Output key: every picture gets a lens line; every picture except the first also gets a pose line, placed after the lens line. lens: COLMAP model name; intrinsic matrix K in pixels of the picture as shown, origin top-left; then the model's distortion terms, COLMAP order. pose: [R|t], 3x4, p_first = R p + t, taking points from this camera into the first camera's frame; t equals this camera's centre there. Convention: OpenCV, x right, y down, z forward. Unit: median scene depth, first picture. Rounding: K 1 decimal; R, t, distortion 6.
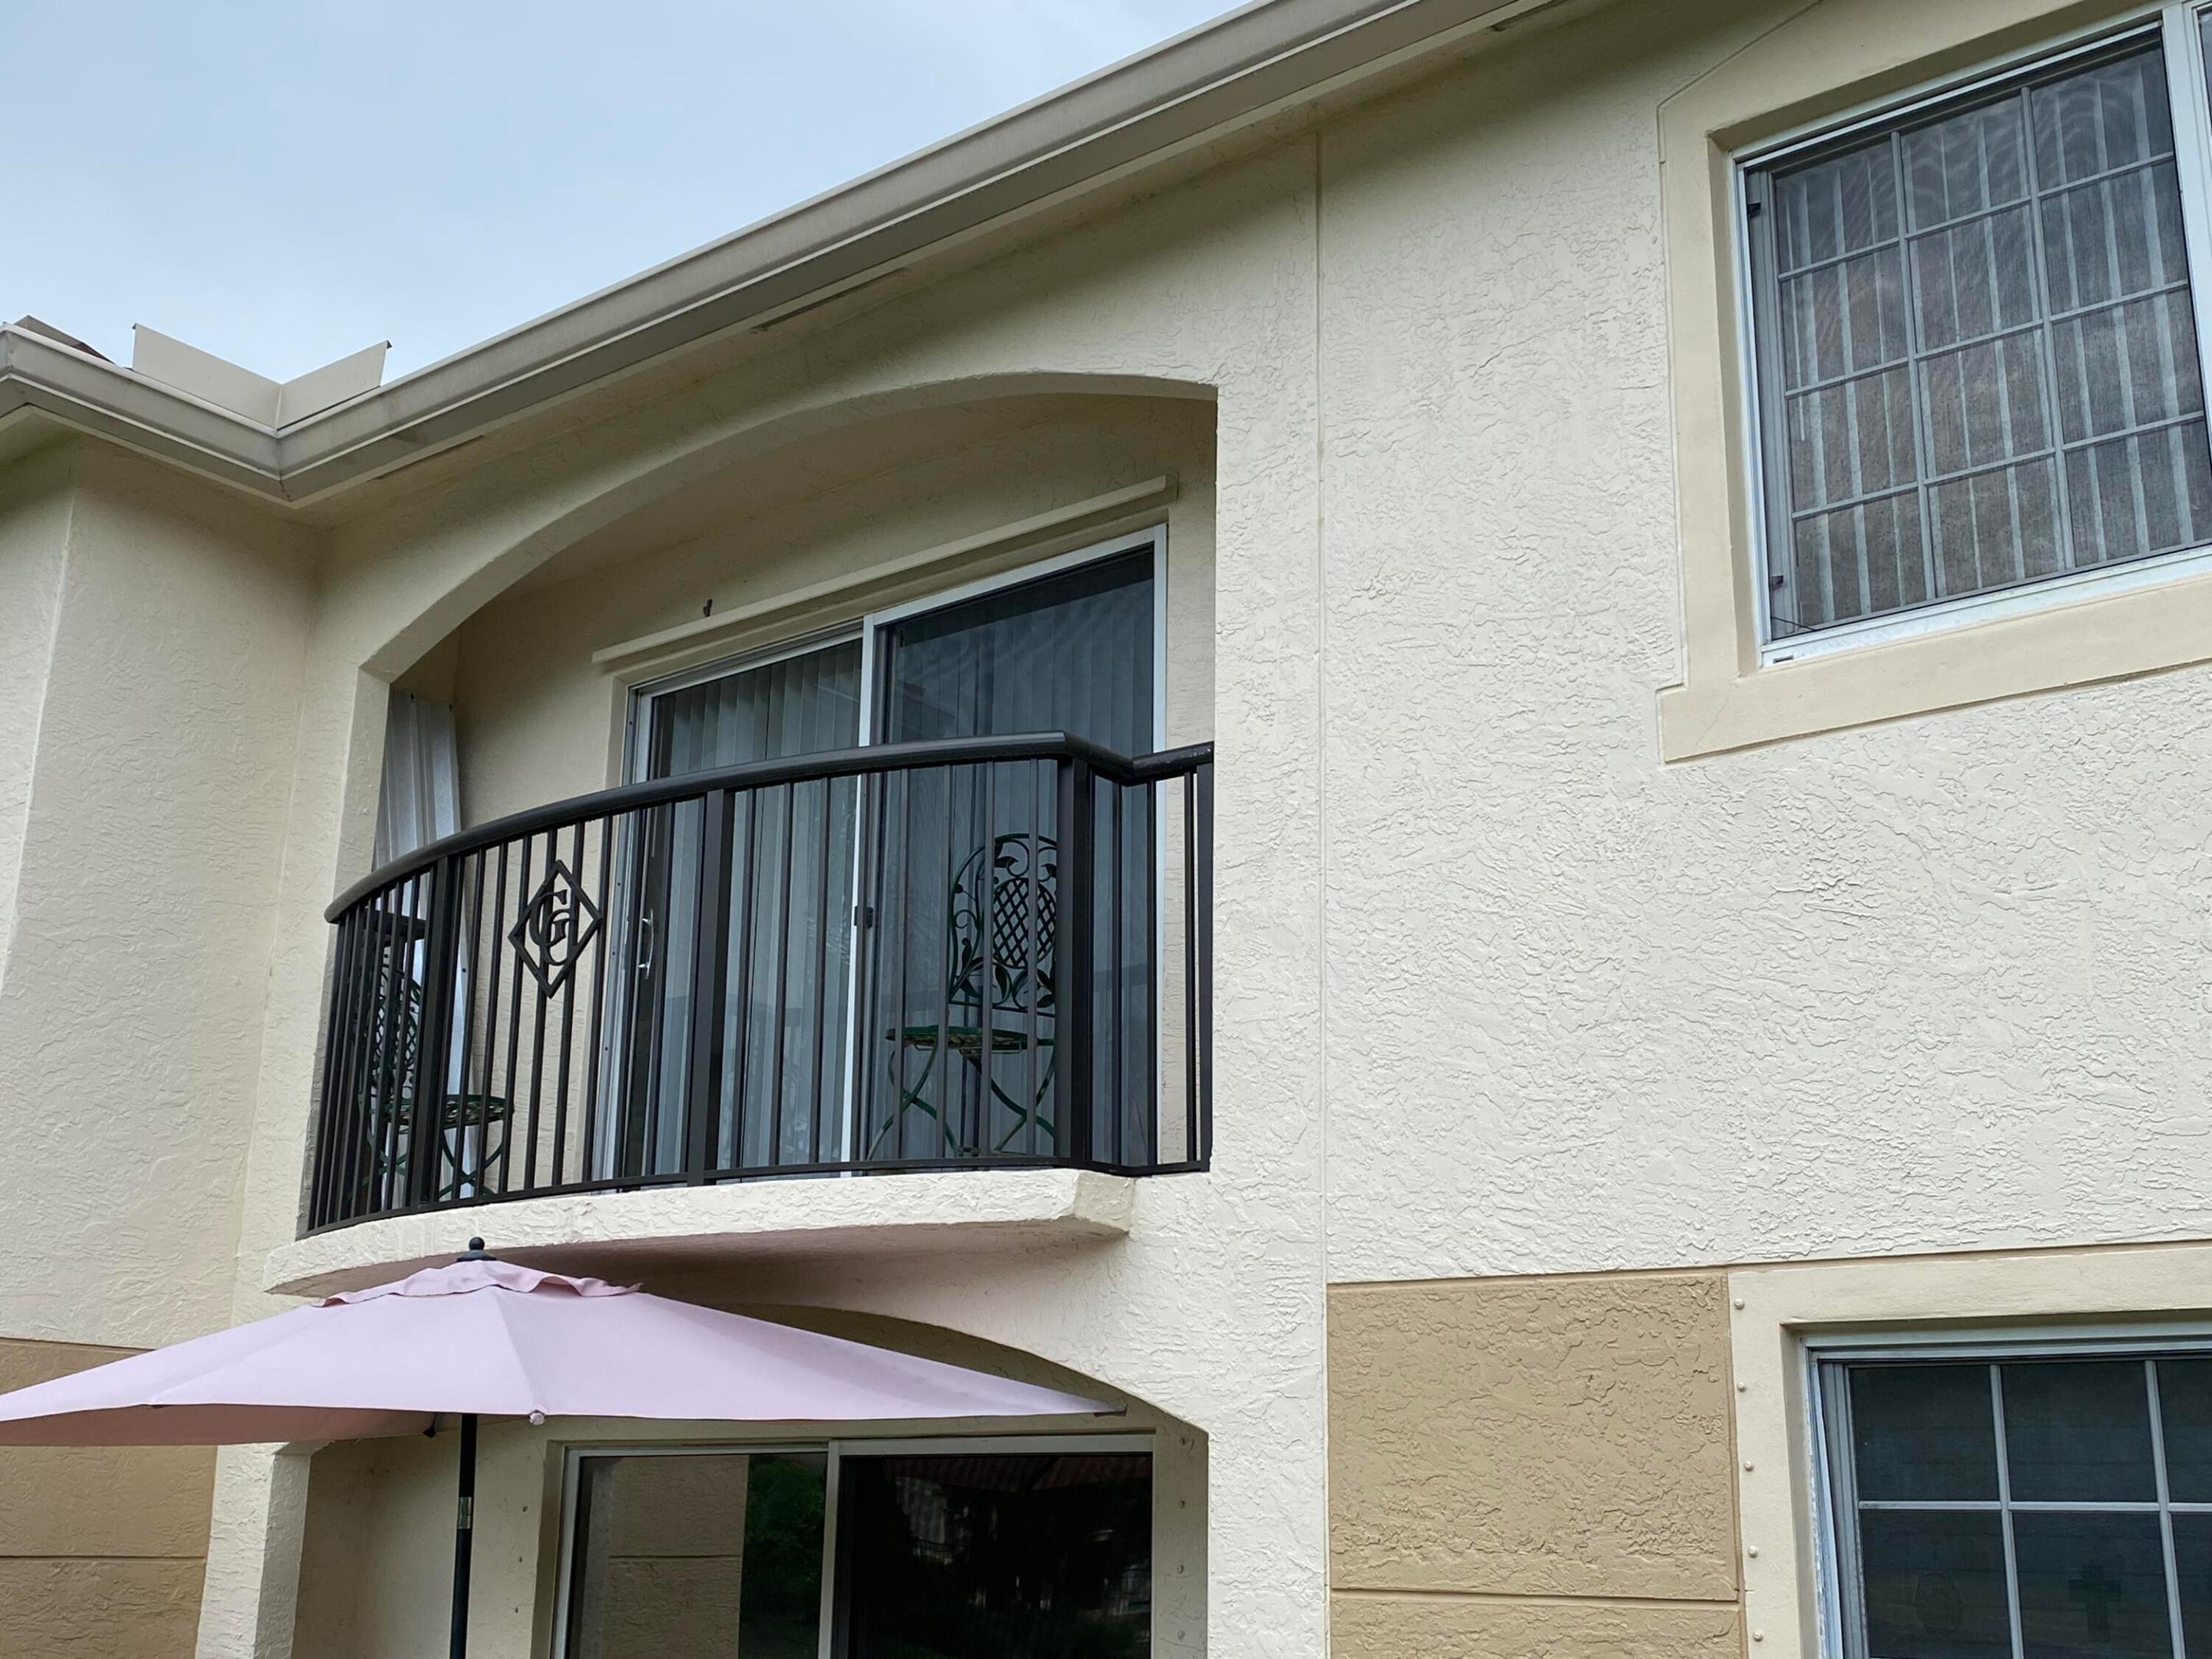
lens RADIAL K [[2369.7, 0, 1106.0], [0, 2369.7, 829.5], [0, 0, 1]] dist [0.087257, -0.011254]
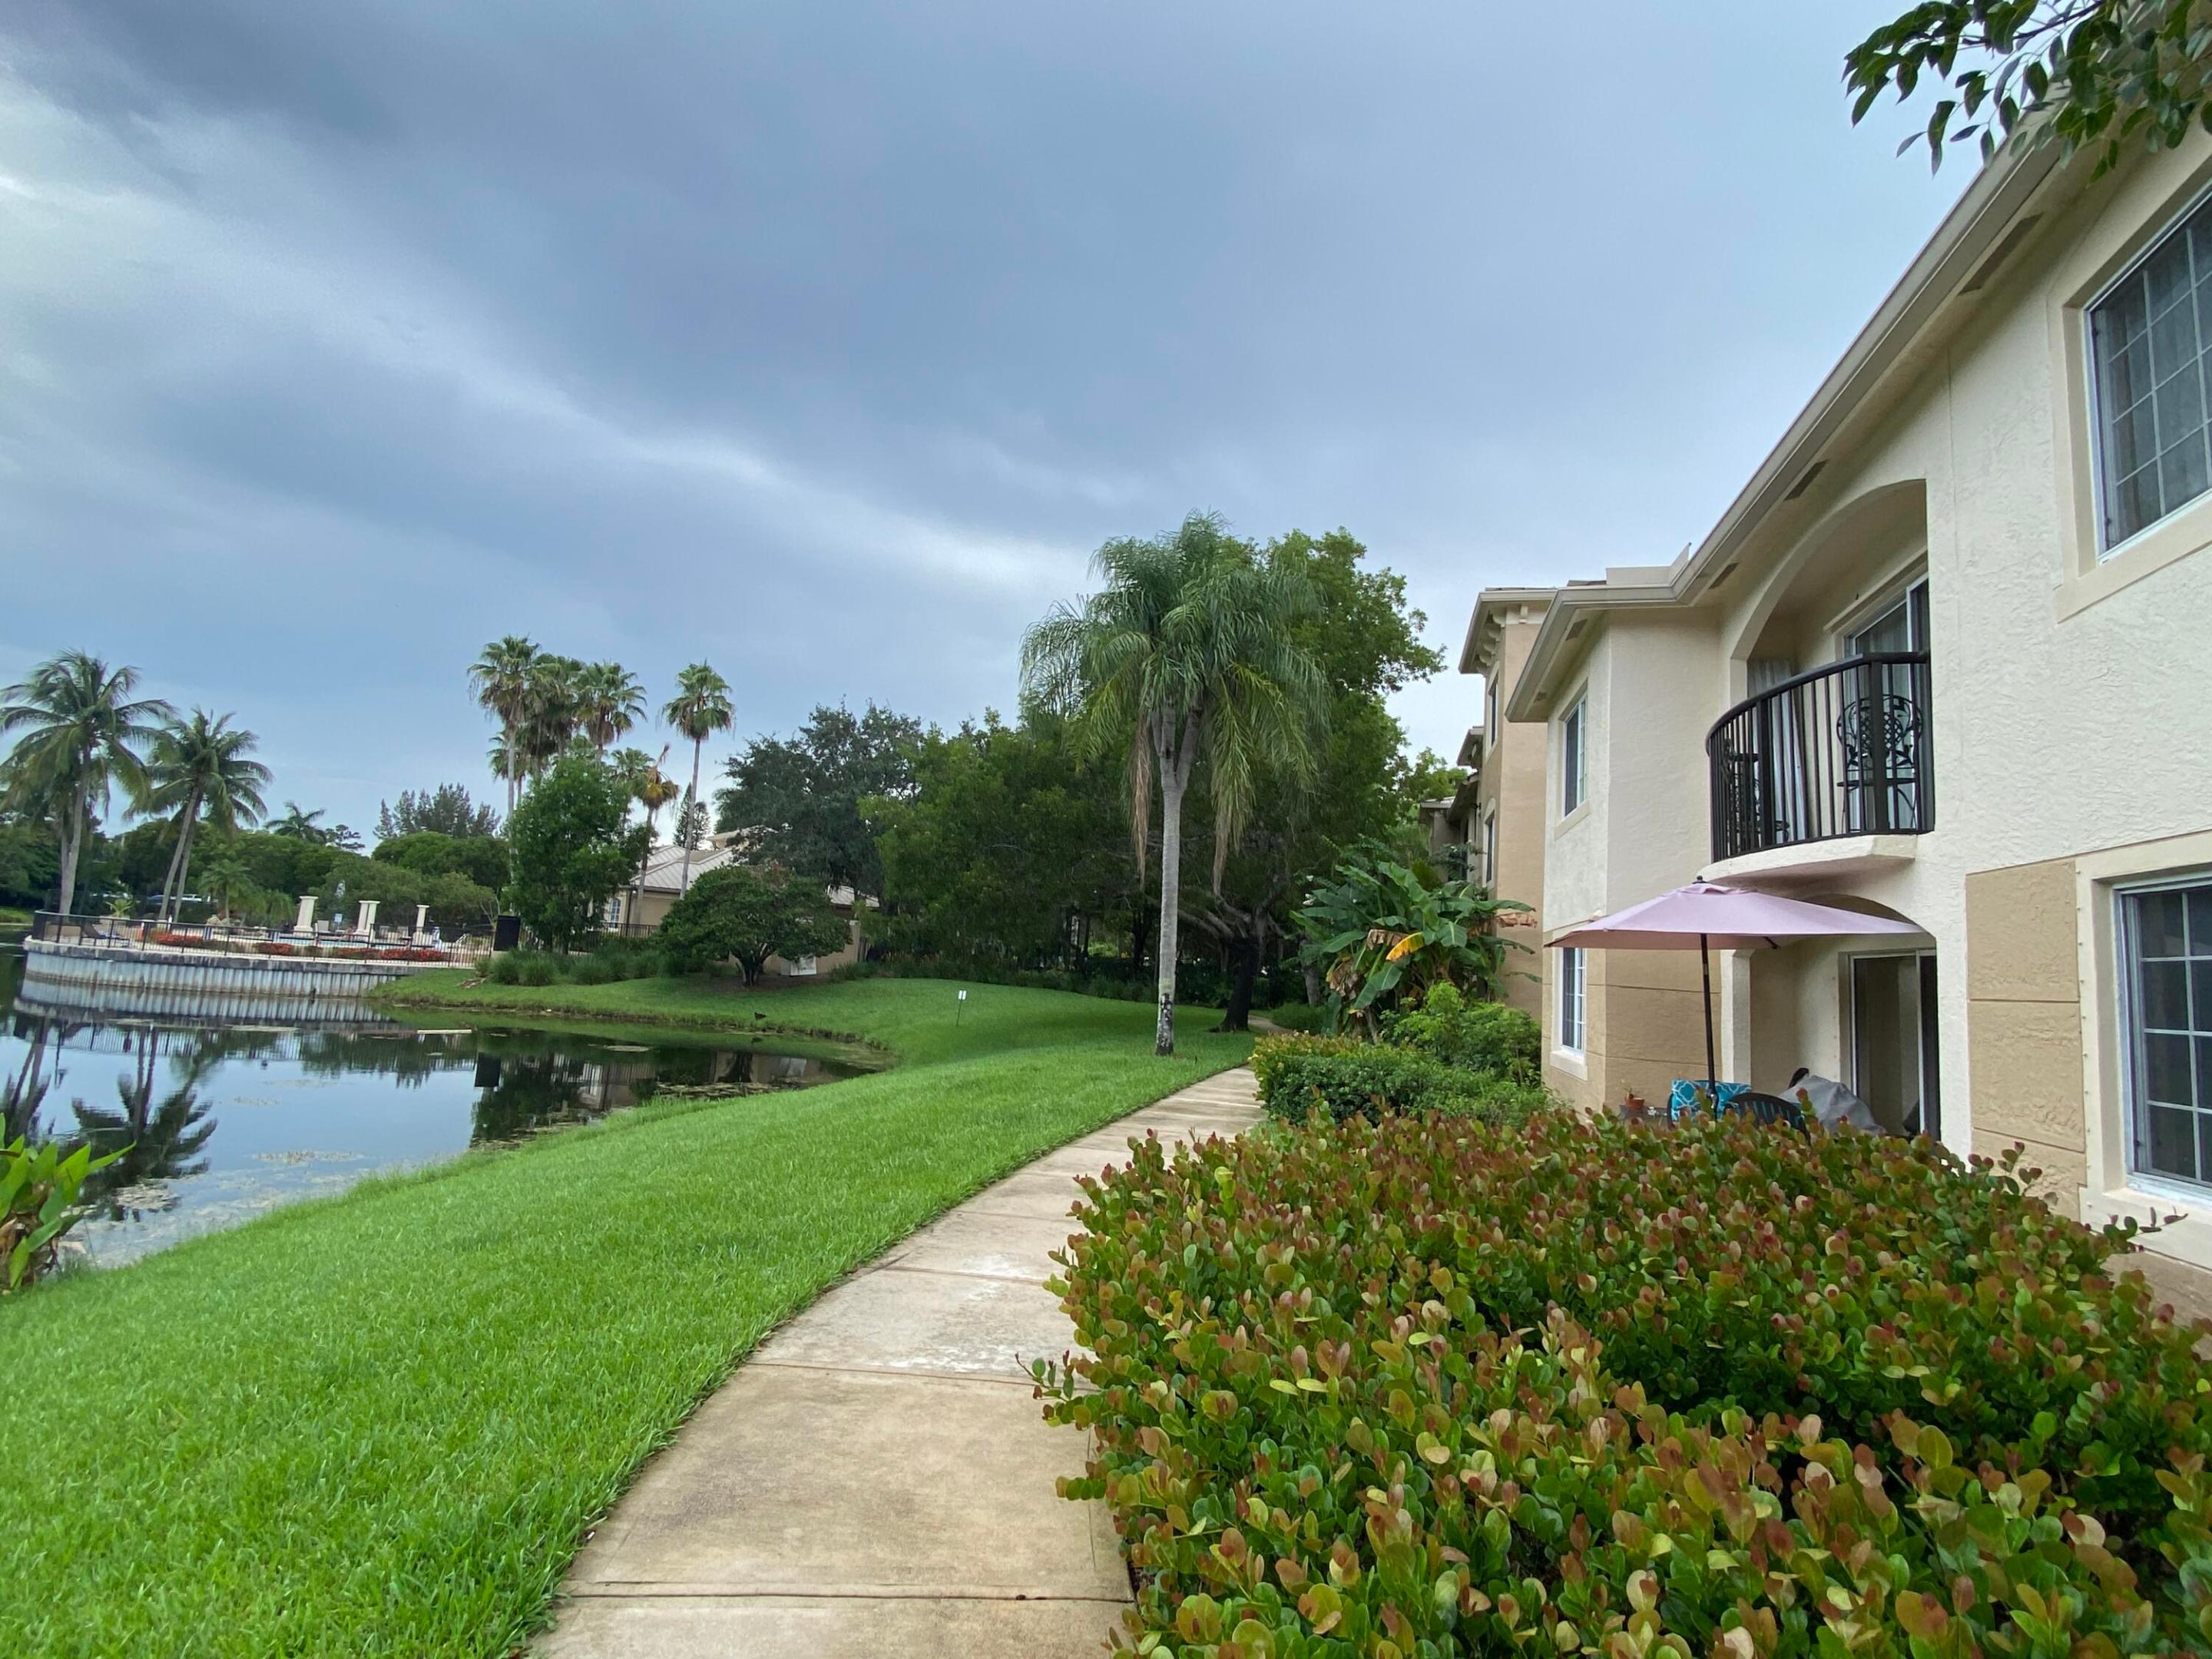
lens RADIAL K [[1124.2, 0, 1106.0], [0, 1124.2, 829.5], [0, 0, 1]] dist [0.000263, 0.000036]
pose [[0.399273, -0.096499, -0.911739, 0.736608], [0.197008, 0.980246, -0.017475, 0.001877], [0.895415, -0.172642, 0.410397, -0.187313]]
